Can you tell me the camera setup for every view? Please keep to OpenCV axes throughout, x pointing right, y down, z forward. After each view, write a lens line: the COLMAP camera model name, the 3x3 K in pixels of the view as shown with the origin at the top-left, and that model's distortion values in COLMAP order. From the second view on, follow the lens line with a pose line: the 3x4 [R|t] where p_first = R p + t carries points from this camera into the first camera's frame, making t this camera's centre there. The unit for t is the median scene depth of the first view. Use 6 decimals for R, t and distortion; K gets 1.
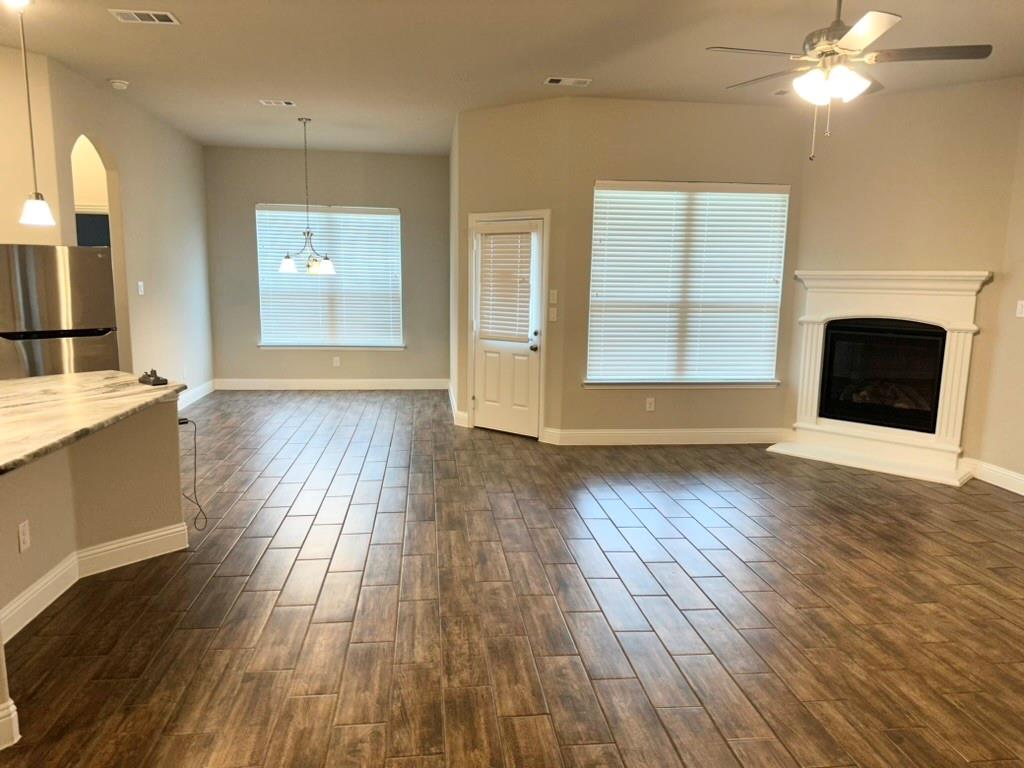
lens RADIAL K [[728.8, 0, 509.1], [0, 728.8, 399.1], [0, 0, 1]] dist [0.026116, -0.023502]
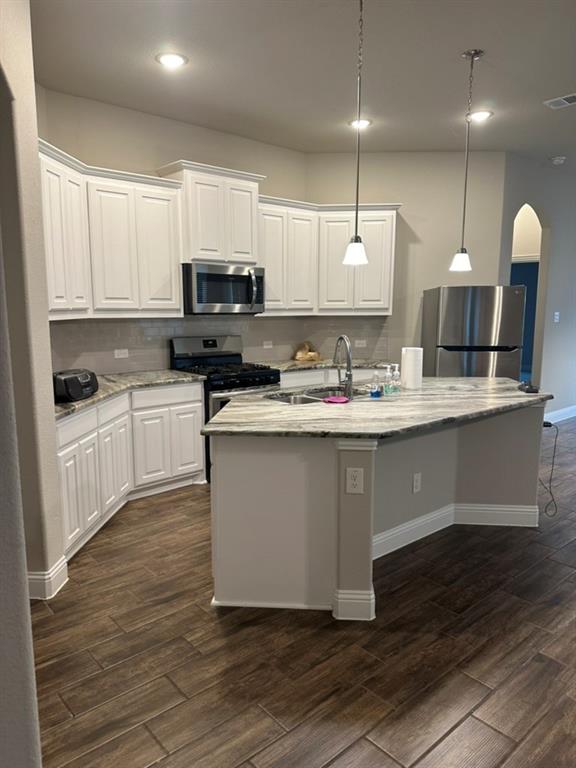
lens RADIAL K [[546.6, 0, 289.5], [0, 546.6, 385.4], [0, 0, 1]] dist [0.026116, -0.023502]
pose [[0.566440, 0.111408, -0.816538, 0.070298], [-0.135320, 0.989945, 0.041194, -0.018728], [0.812917, 0.087160, 0.575820, 0.157481]]
